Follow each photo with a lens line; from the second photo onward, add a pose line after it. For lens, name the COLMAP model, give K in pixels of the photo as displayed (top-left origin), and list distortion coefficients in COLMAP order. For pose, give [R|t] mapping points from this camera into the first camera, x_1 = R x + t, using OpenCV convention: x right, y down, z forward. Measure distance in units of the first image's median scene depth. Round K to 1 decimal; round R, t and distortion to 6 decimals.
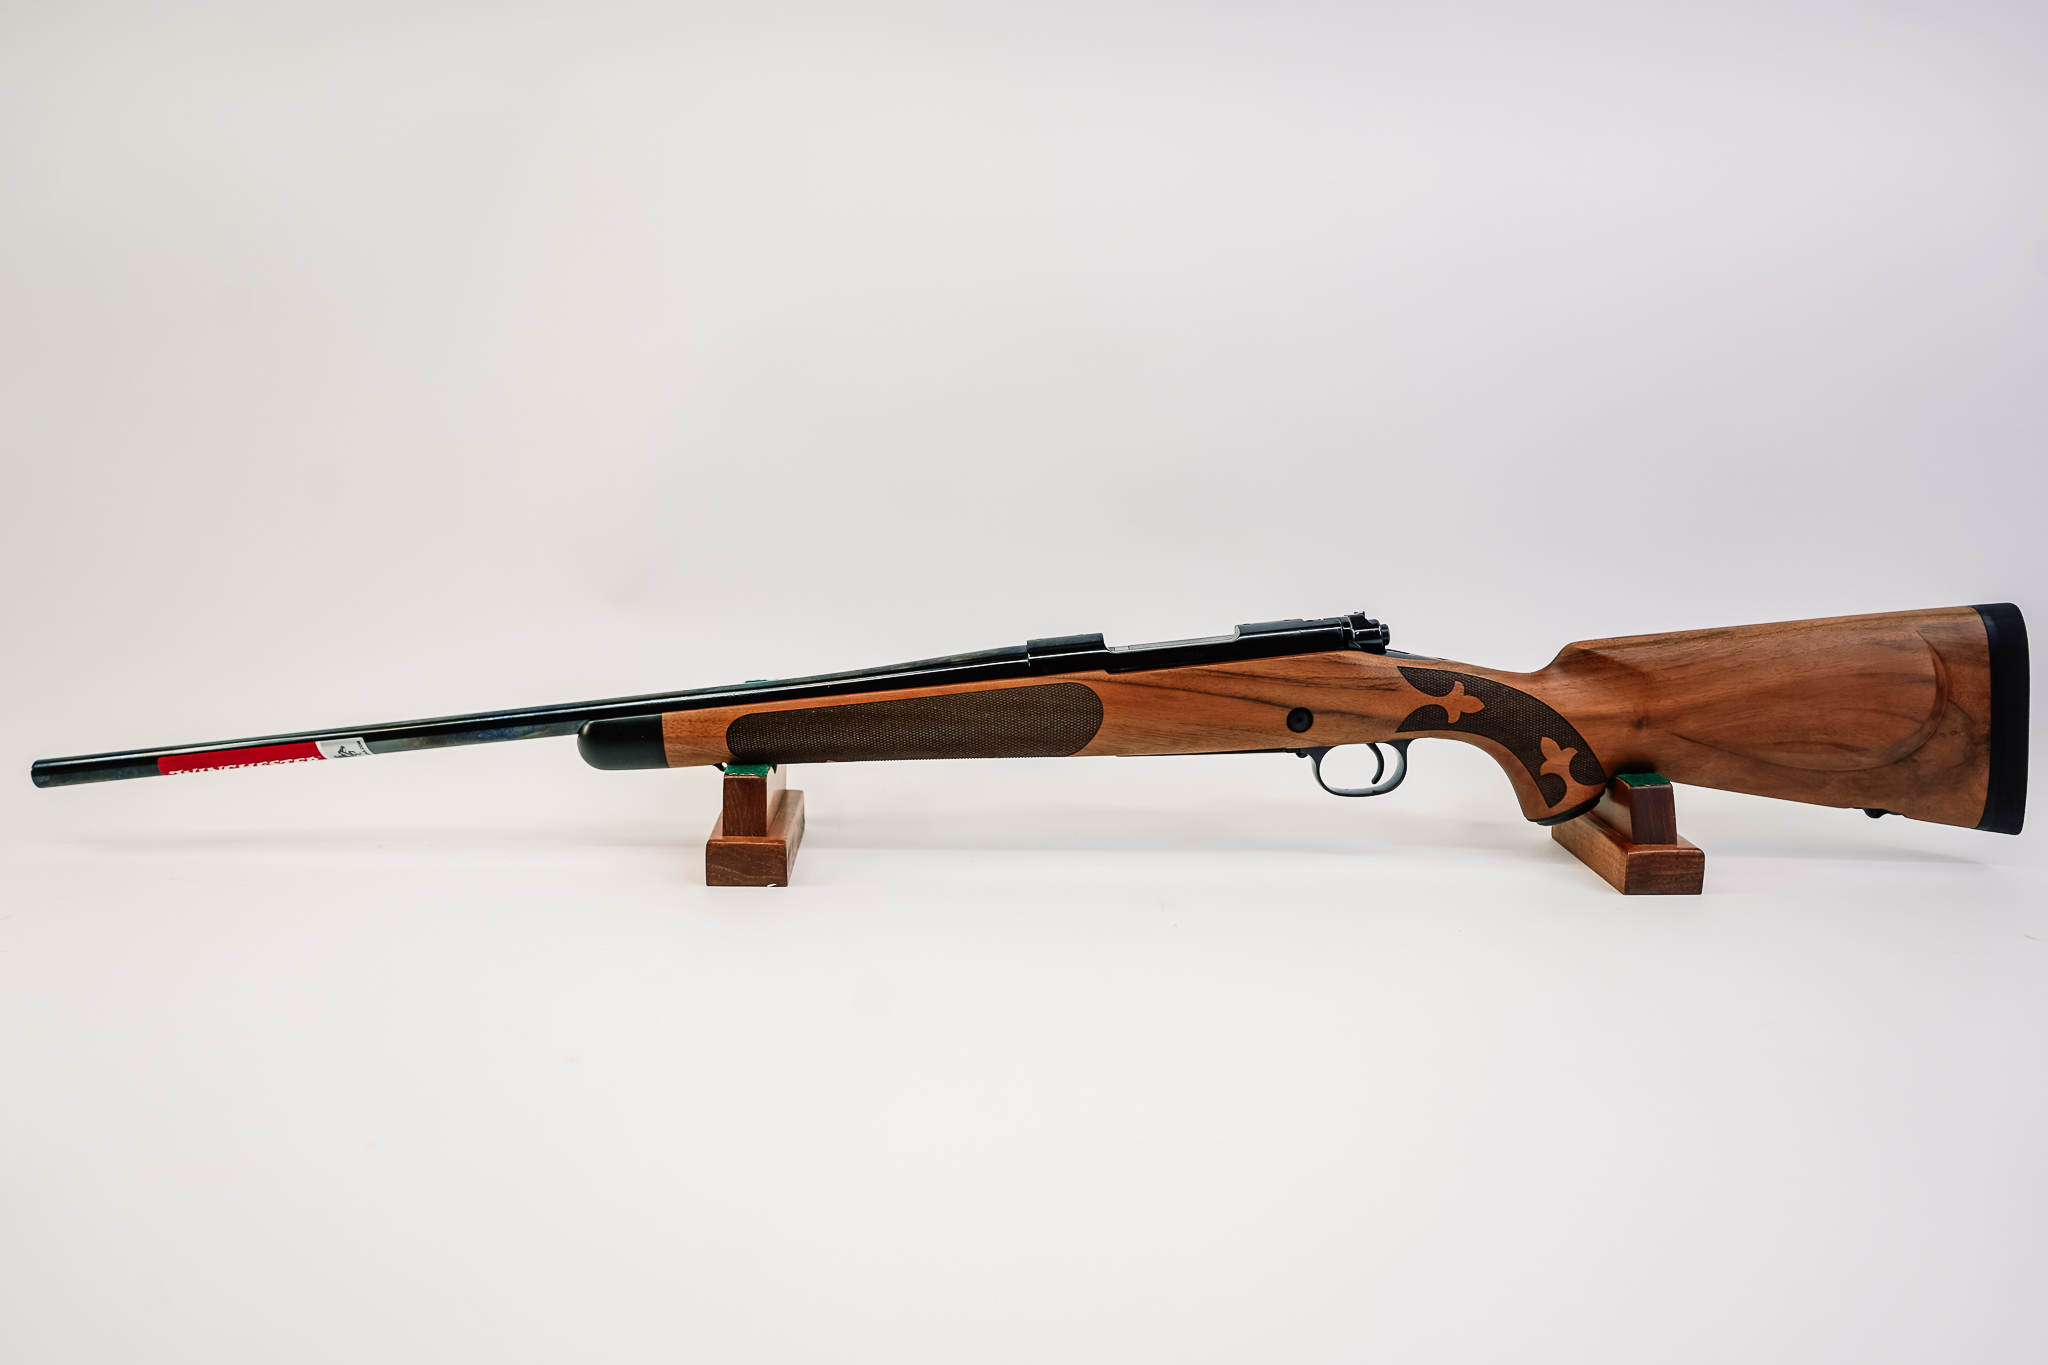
lens RADIAL K [[1652.7, 0, 1024.0], [0, 1652.7, 682.5], [0, 0, 1]] dist [-0.013599, 0.010048]
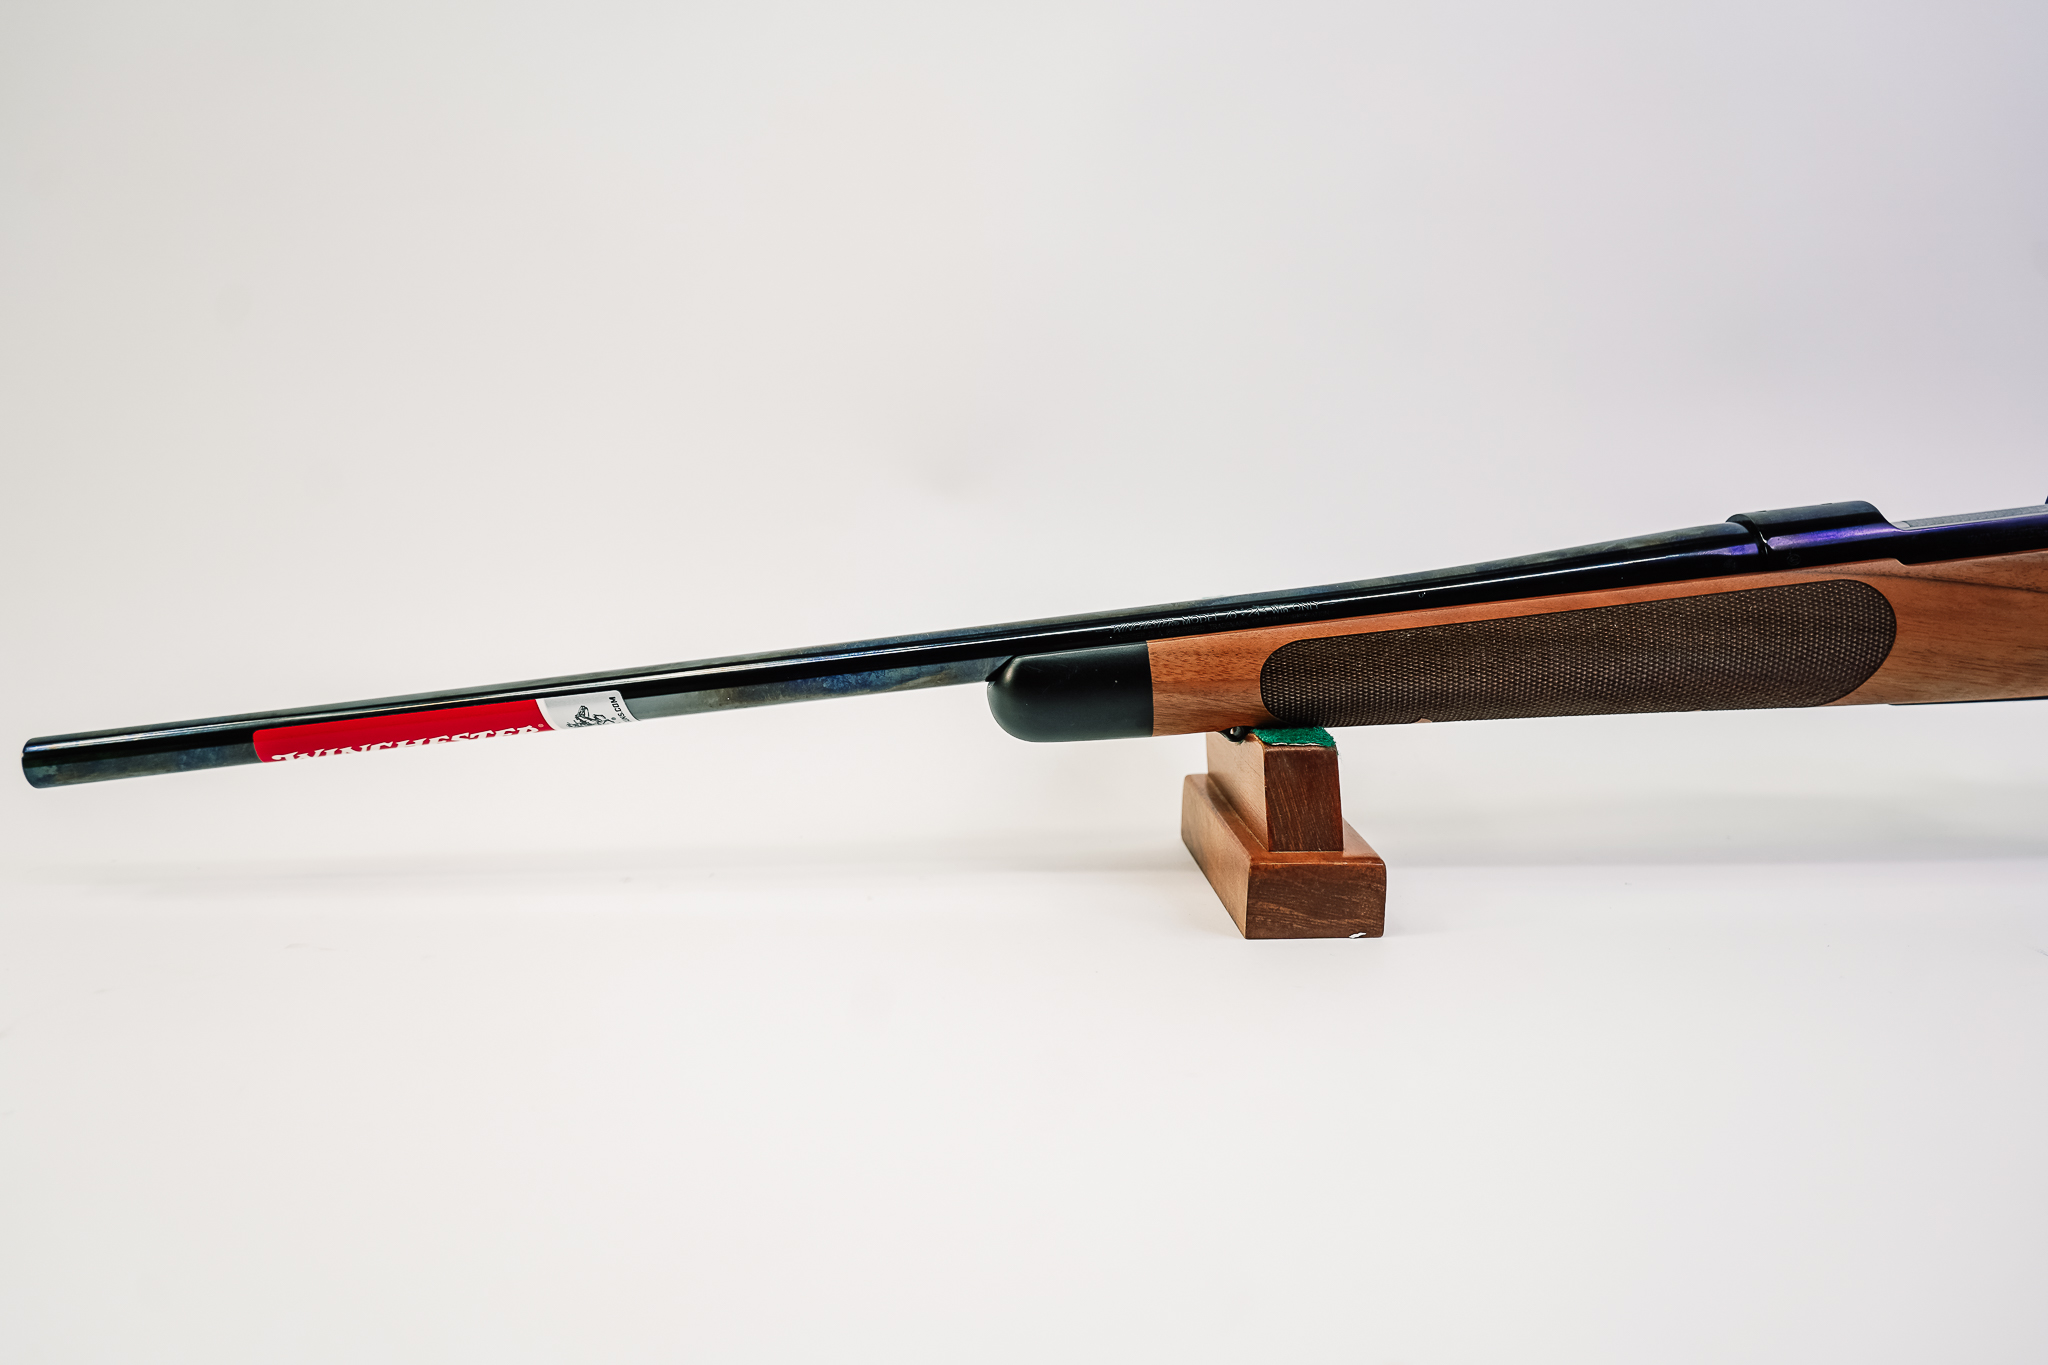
lens RADIAL K [[1652.7, 0, 1024.0], [0, 1652.7, 682.5], [0, 0, 1]] dist [-0.013599, 0.010048]
pose [[0.998196, -0.013324, 0.058538, -0.295938], [0.013603, 0.999898, -0.004371, 0.035025], [-0.058474, 0.005159, 0.998276, 0.424939]]
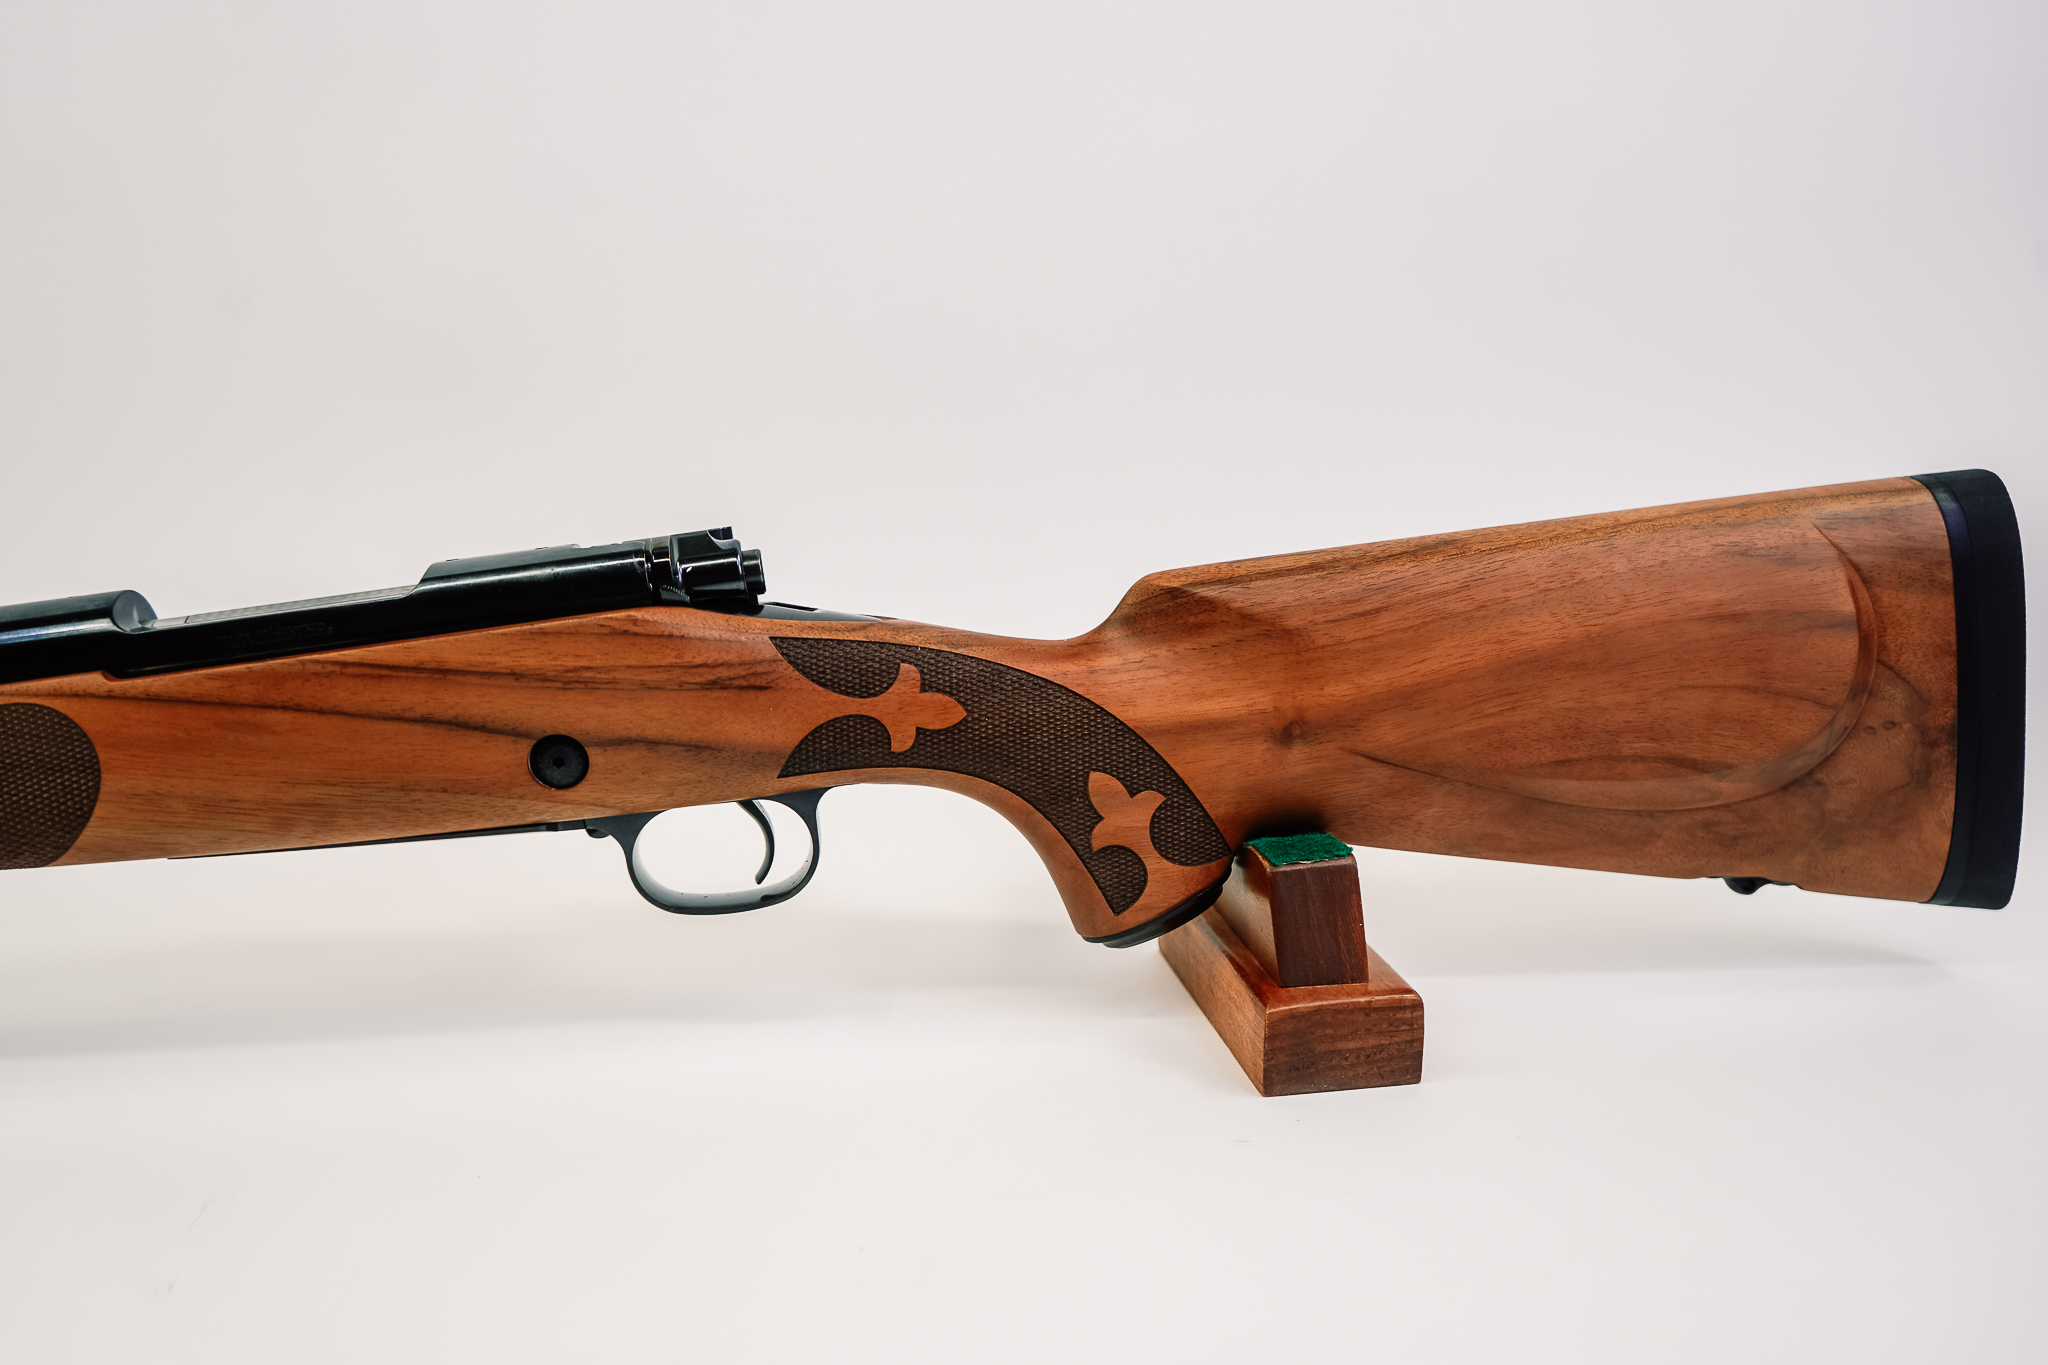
lens RADIAL K [[1652.7, 0, 1024.0], [0, 1652.7, 682.5], [0, 0, 1]] dist [-0.013599, 0.010048]
pose [[0.992640, -0.042410, 0.113435, 0.242685], [0.041483, 0.999084, 0.010518, 0.001107], [-0.113777, -0.005735, 0.993490, 0.527009]]
